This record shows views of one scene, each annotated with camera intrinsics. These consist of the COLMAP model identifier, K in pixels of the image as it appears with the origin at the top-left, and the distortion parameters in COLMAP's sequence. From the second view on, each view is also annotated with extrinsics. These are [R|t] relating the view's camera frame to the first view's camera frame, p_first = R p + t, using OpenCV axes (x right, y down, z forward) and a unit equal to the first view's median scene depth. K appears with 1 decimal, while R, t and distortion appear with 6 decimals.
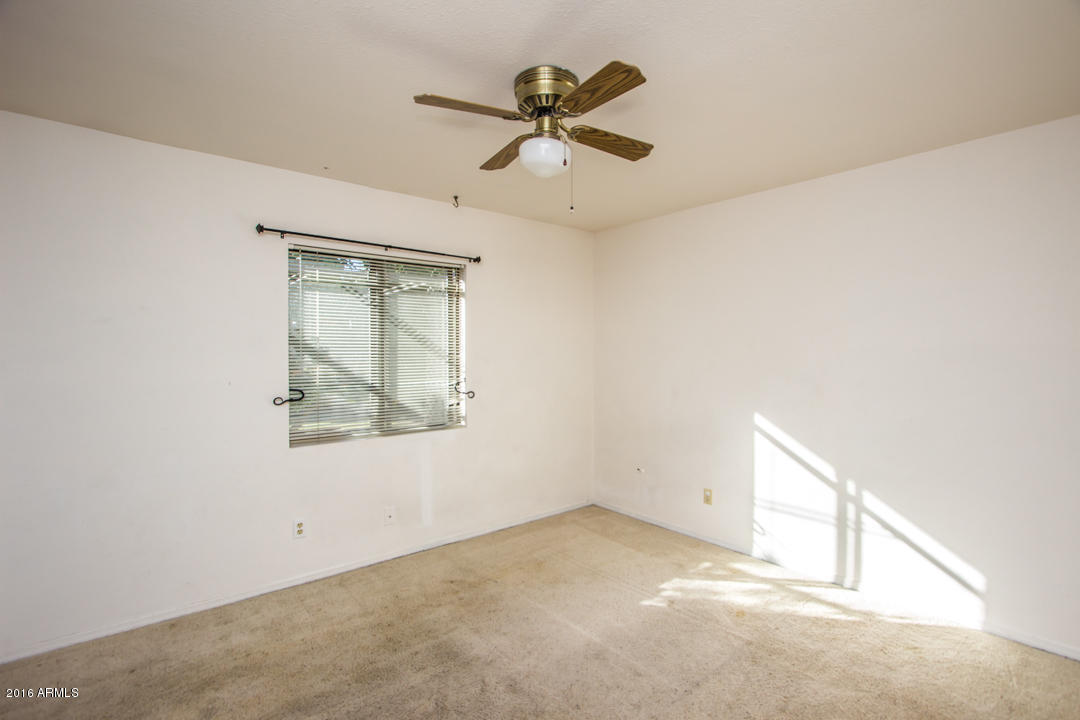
lens RADIAL K [[513.5, 0, 548.7], [0, 513.5, 365.0], [0, 0, 1]] dist [-0.007093, -0.000017]
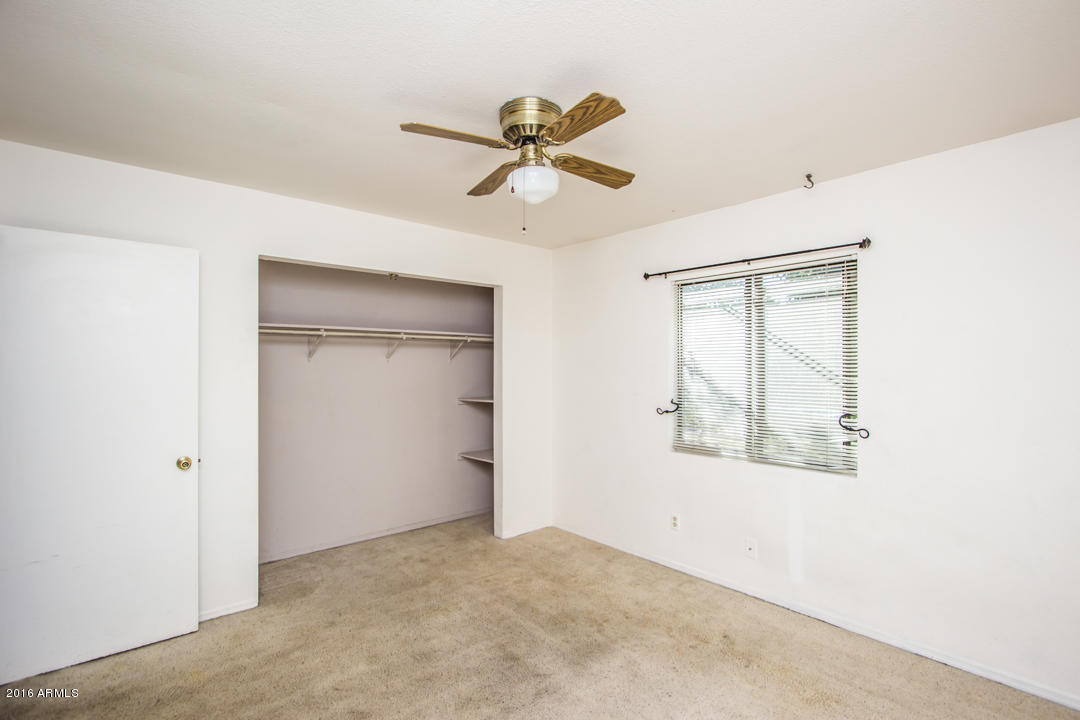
lens RADIAL K [[513.5, 0, 548.7], [0, 513.5, 365.0], [0, 0, 1]] dist [-0.007093, -0.000017]
pose [[0.013915, -0.002523, -0.999900, 0.682141], [-0.030208, 0.999539, -0.002943, -0.026348], [0.999447, 0.030246, 0.013833, 0.681572]]
